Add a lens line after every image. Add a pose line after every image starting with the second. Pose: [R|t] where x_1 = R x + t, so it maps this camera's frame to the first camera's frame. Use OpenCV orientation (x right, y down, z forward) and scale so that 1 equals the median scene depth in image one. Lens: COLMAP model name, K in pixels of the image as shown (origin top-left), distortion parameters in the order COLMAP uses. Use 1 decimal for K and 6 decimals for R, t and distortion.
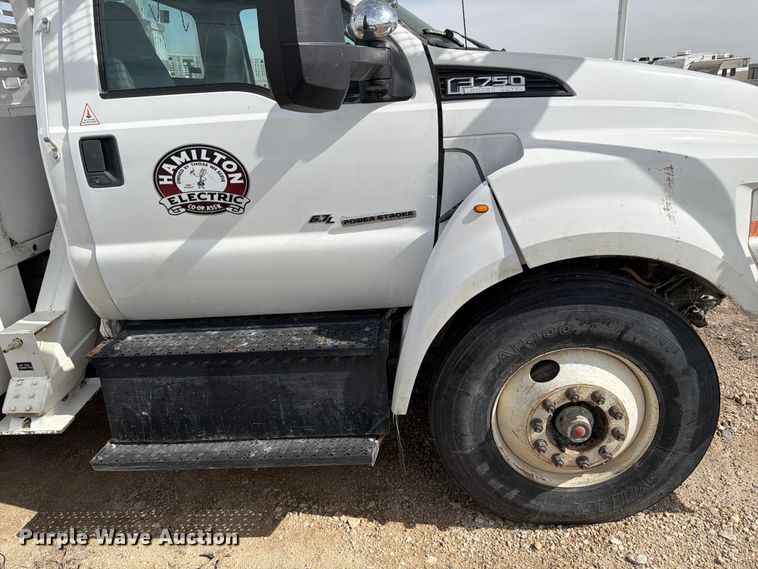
lens RADIAL K [[523.6, 0, 381.1], [0, 523.6, 285.1], [0, 0, 1]] dist [0.042969, -0.024653]
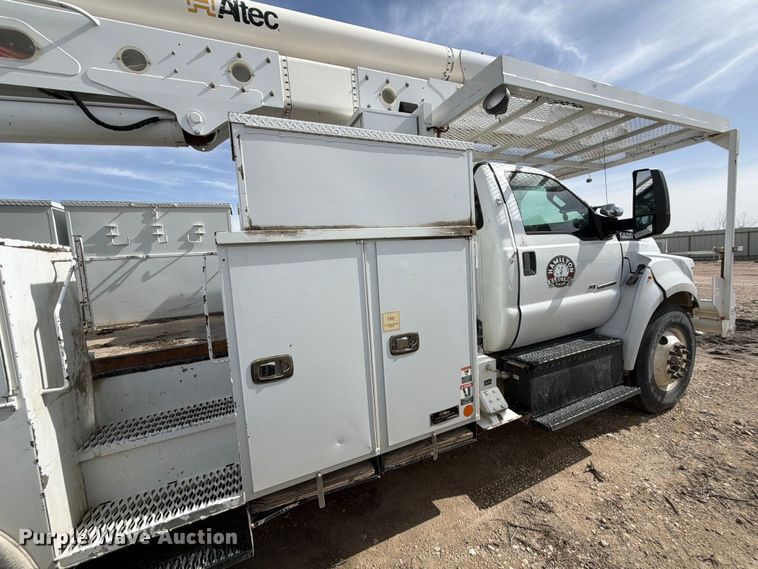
lens RADIAL K [[308.9, 0, 381.4], [0, 308.9, 280.7], [0, 0, 1]] dist [0.002037, -0.000508]
pose [[0.877810, -0.027552, 0.478215, -1.580303], [0.158749, 0.958657, -0.236167, 0.022841], [-0.451938, 0.283226, 0.845893, 0.255712]]
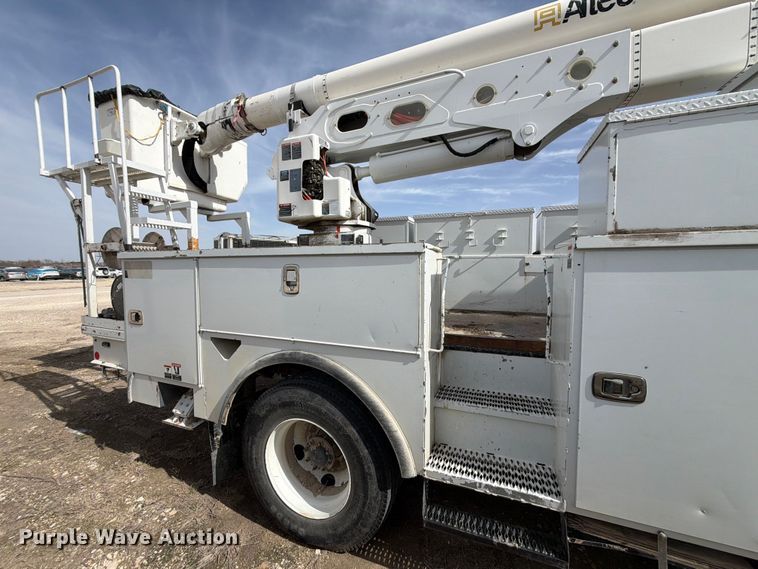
lens RADIAL K [[308.9, 0, 381.6], [0, 308.9, 281.9], [0, 0, 1]] dist [0.002037, -0.000508]
pose [[0.948534, 0.073894, -0.307934, -1.721008], [-0.153674, 0.957634, -0.243561, 0.030121], [0.276891, 0.278347, 0.919704, 0.243392]]
